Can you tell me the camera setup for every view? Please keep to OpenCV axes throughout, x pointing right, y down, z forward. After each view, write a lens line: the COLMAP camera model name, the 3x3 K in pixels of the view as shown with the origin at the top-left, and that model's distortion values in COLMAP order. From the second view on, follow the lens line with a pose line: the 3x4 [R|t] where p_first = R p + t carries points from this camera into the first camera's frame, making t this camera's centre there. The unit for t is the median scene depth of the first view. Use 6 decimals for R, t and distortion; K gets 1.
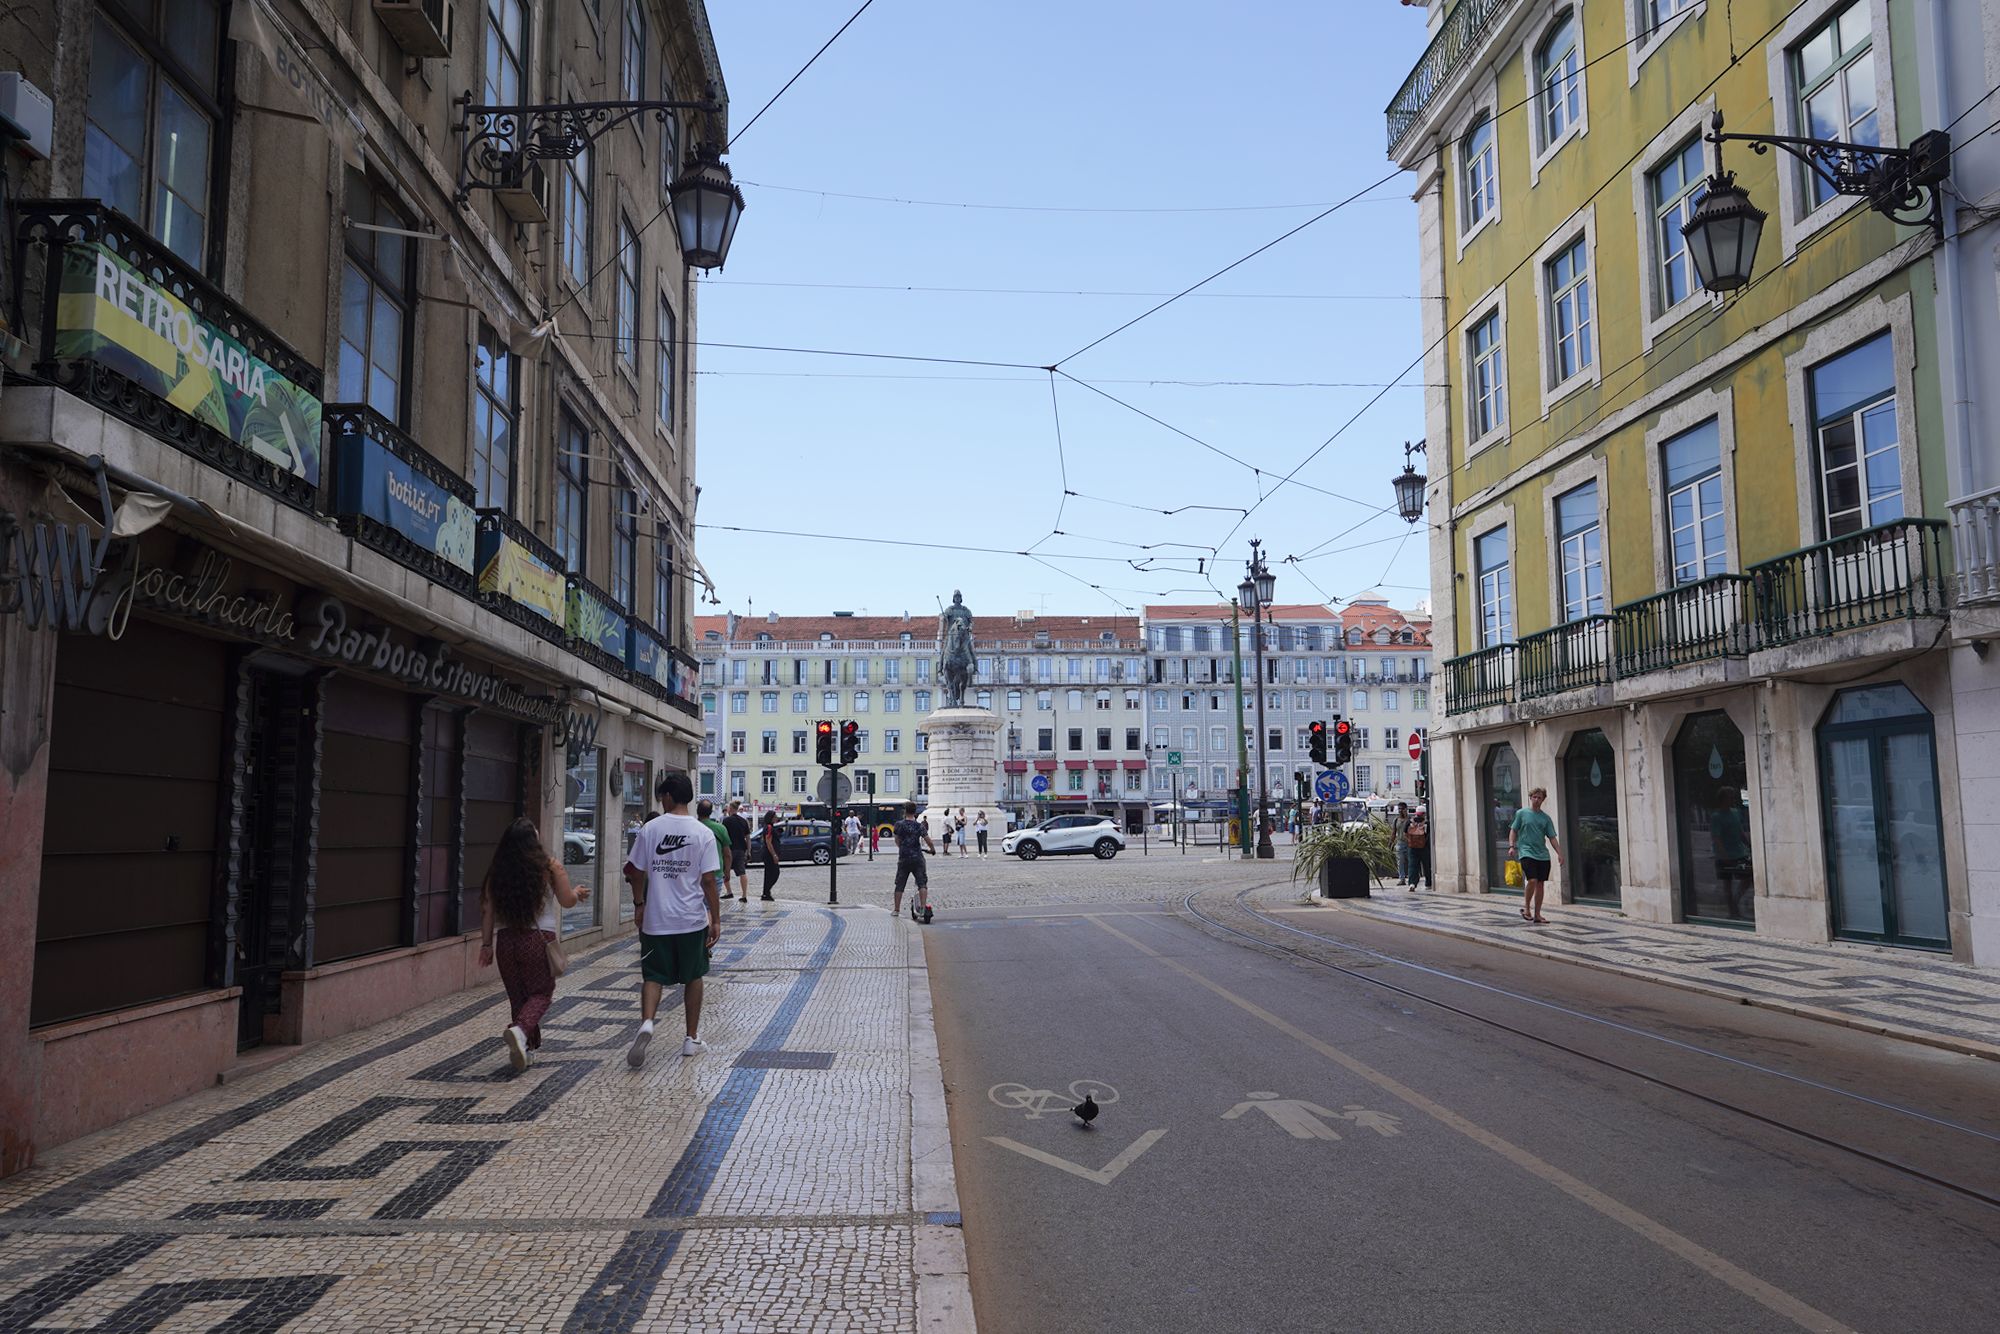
lens RADIAL K [[1347.6, 0, 979.1], [0, 1347.6, 671.1], [0, 0, 1]] dist [-0.009460, 0.025914]
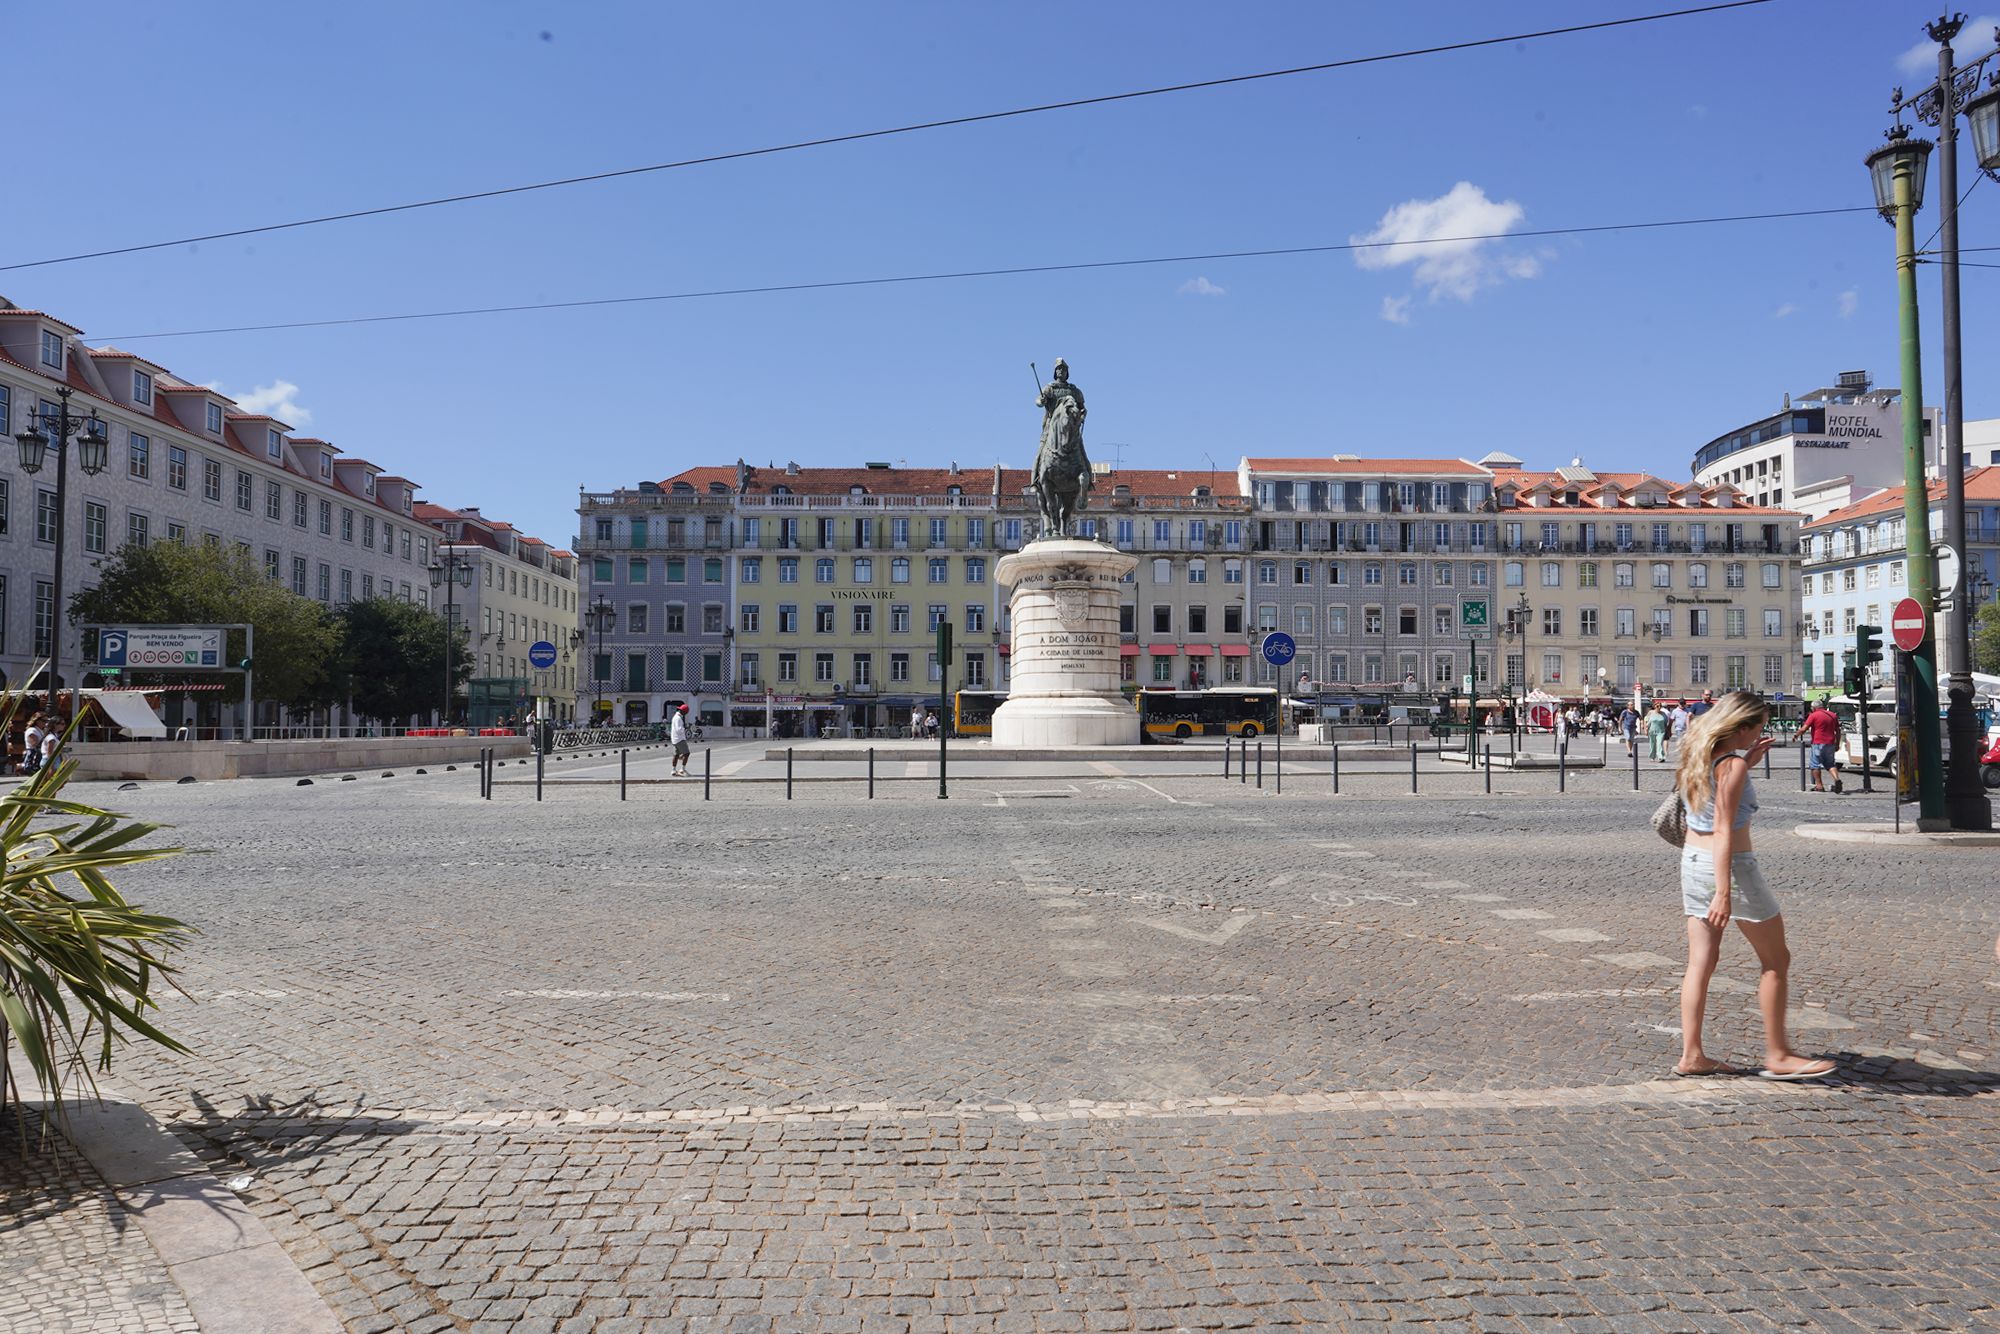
lens RADIAL K [[1333.8, 0, 985.2], [0, 1333.8, 669.2], [0, 0, 1]] dist [-0.022386, 0.029407]
pose [[0.999796, 0.009766, -0.017681, -0.020860], [-0.008395, 0.997071, 0.076019, 0.020537], [0.018372, -0.075855, 0.996950, 0.190783]]
